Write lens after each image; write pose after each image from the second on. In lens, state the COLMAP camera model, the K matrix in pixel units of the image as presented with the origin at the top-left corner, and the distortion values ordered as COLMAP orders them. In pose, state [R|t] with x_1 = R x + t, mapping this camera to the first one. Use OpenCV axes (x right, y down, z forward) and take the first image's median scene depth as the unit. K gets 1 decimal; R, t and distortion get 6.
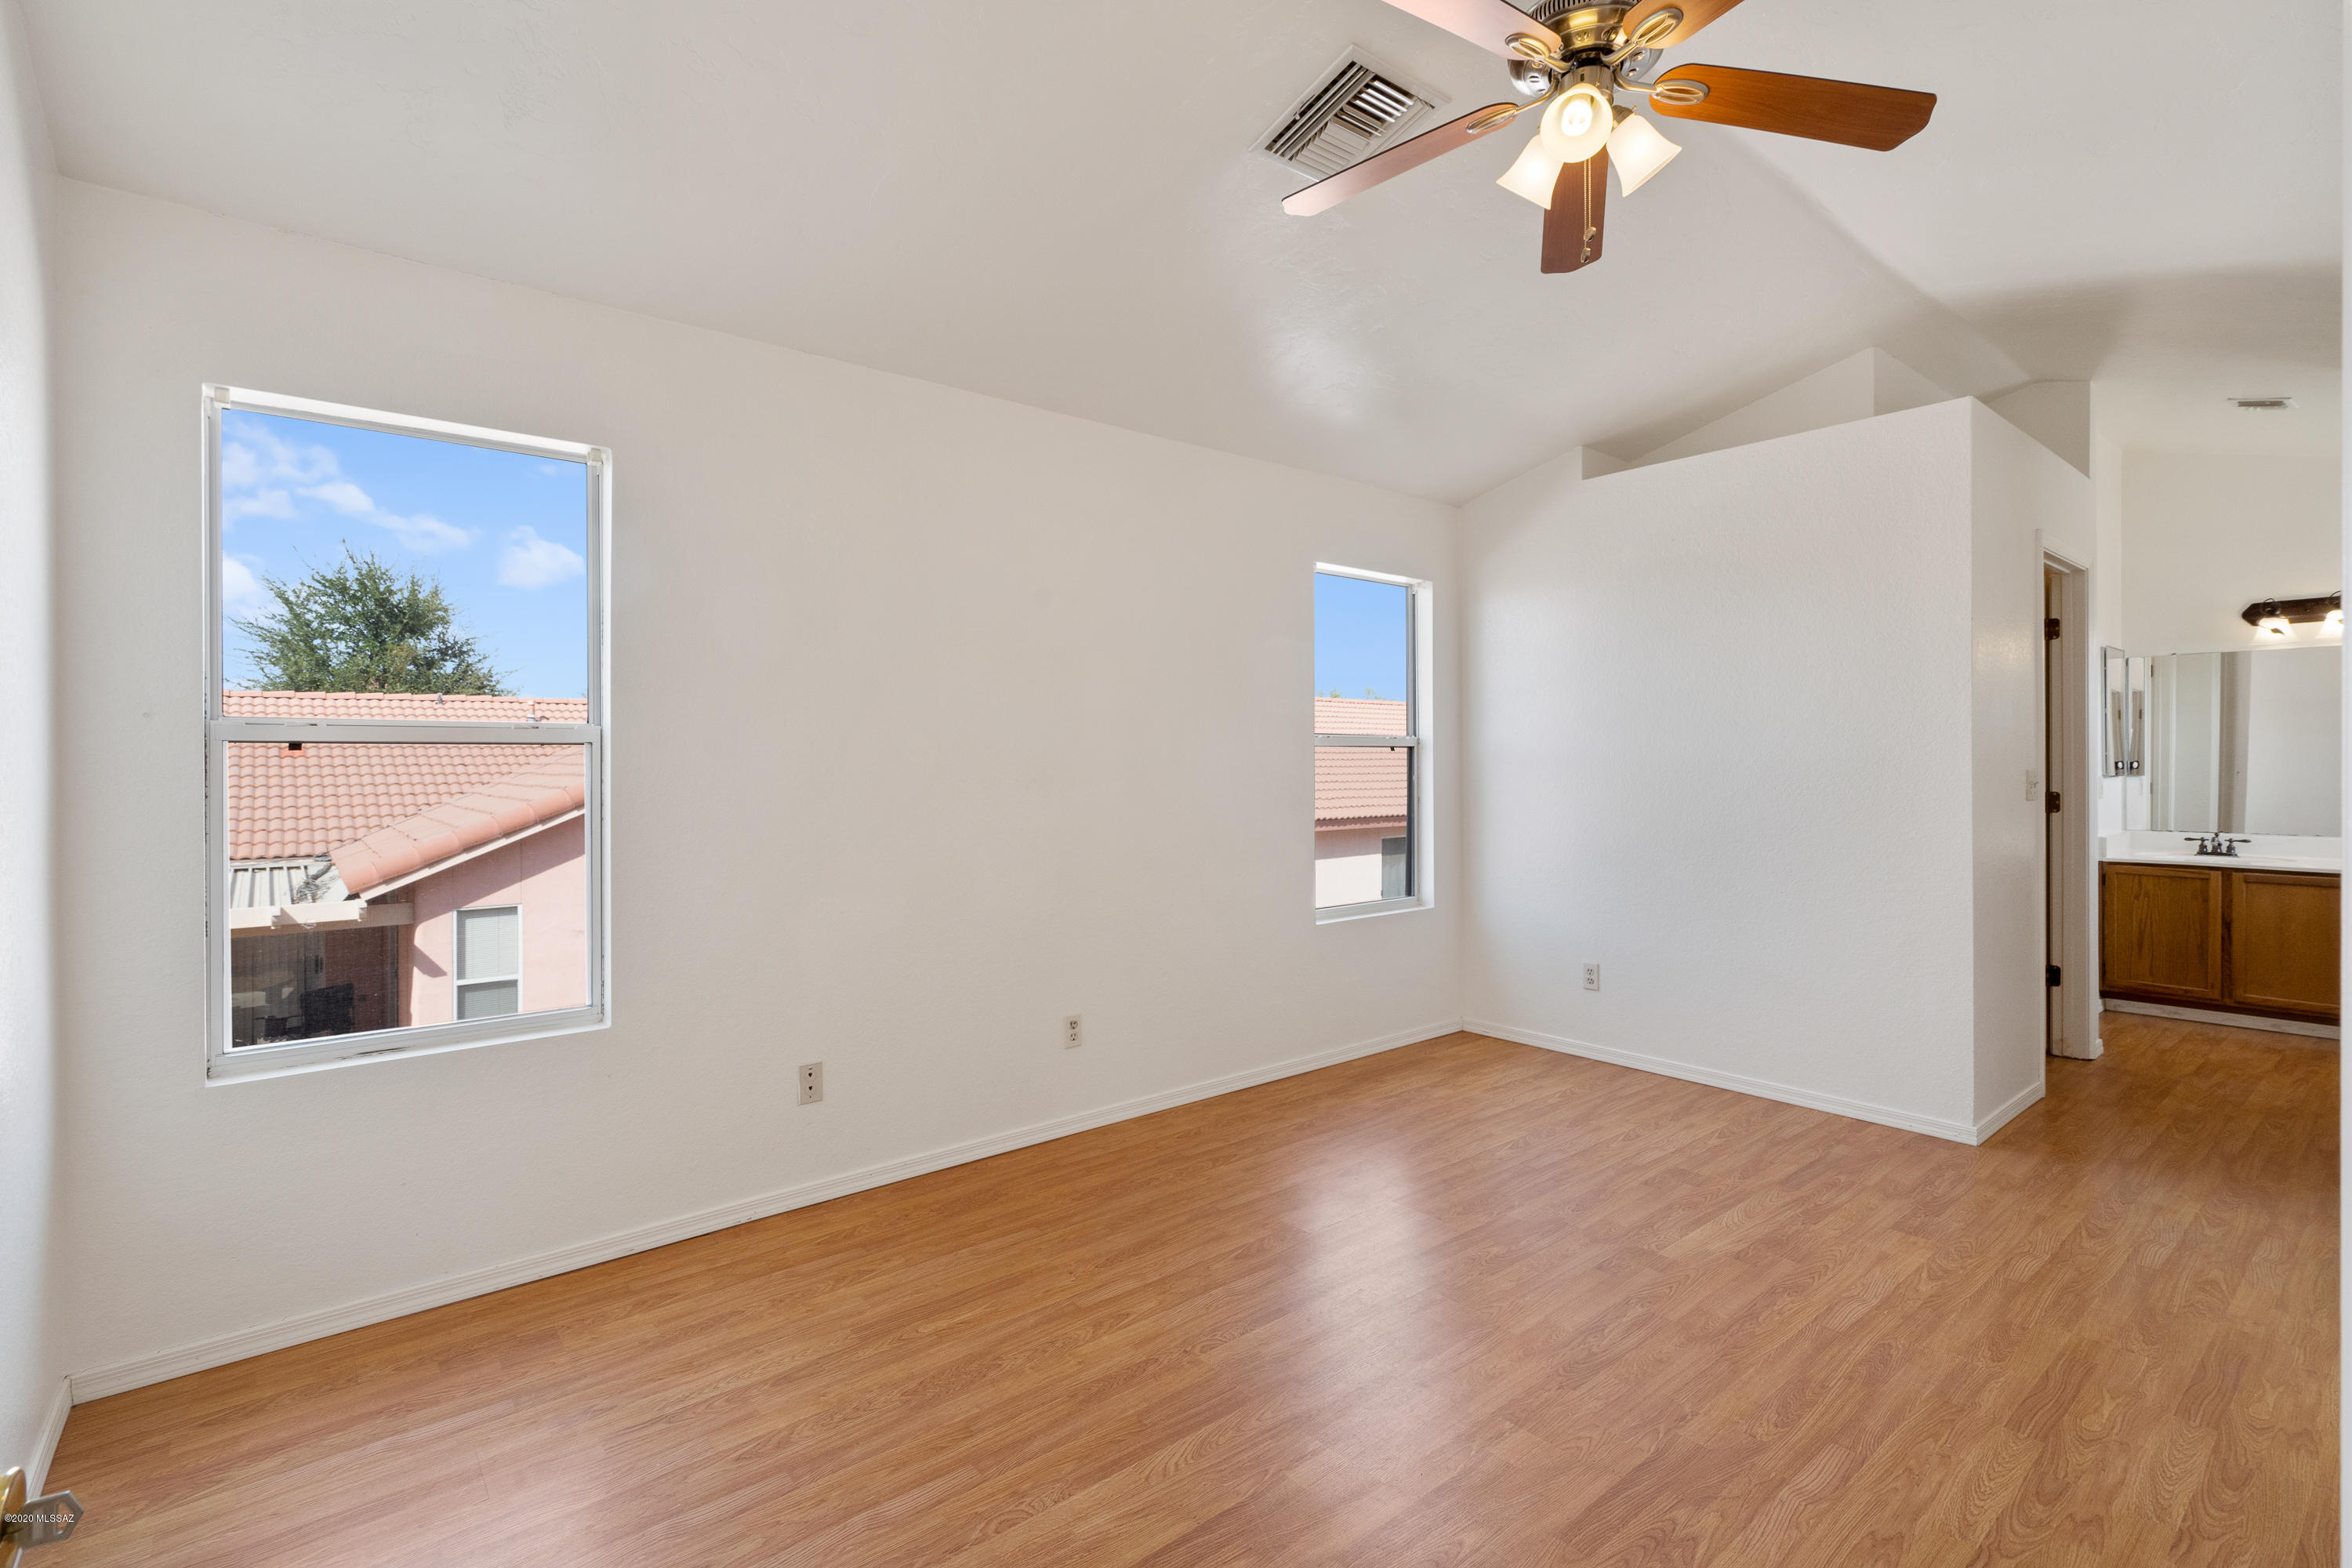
lens RADIAL K [[1086.6, 0, 1178.7], [0, 1086.6, 764.8], [0, 0, 1]] dist [0.001536, 0.000626]
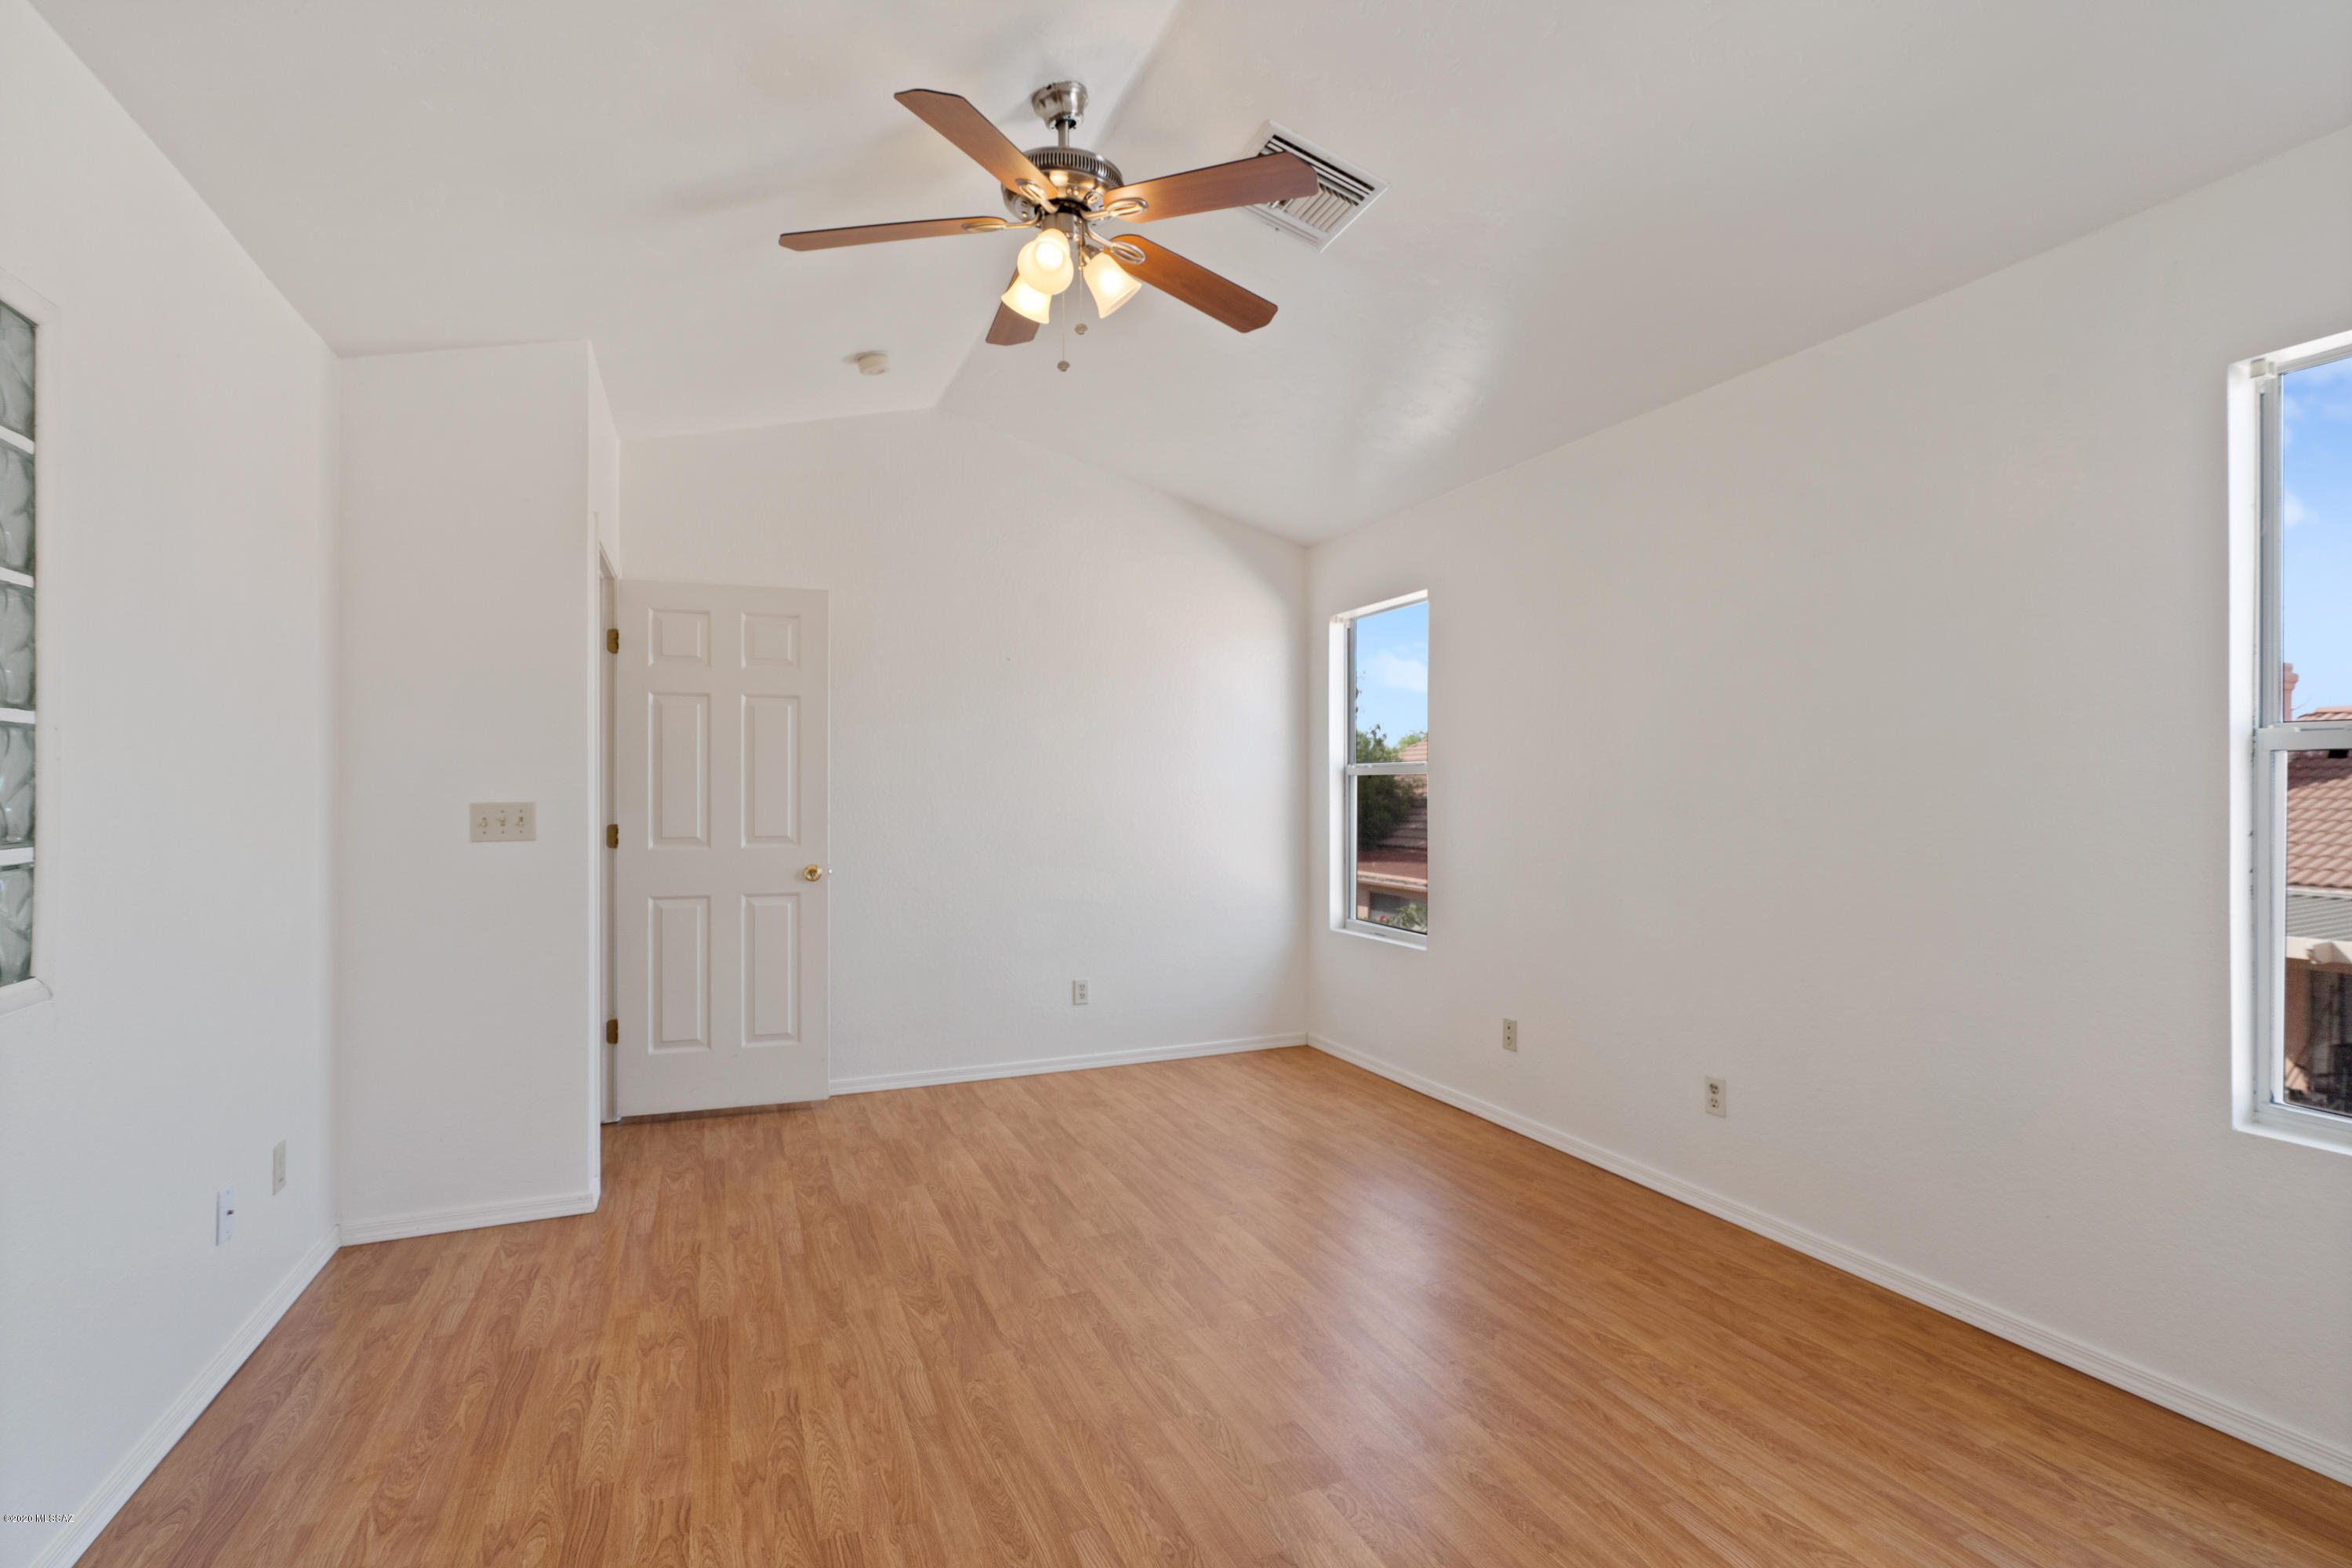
lens RADIAL K [[1086.6, 0, 1172.0], [0, 1086.6, 787.1], [0, 0, 1]] dist [0.001536, 0.000626]
pose [[-0.290315, -0.000427, -0.956931, 1.136368], [-0.000569, 1.000000, -0.000274, -0.000350], [0.956931, 0.000465, -0.290315, 1.113879]]
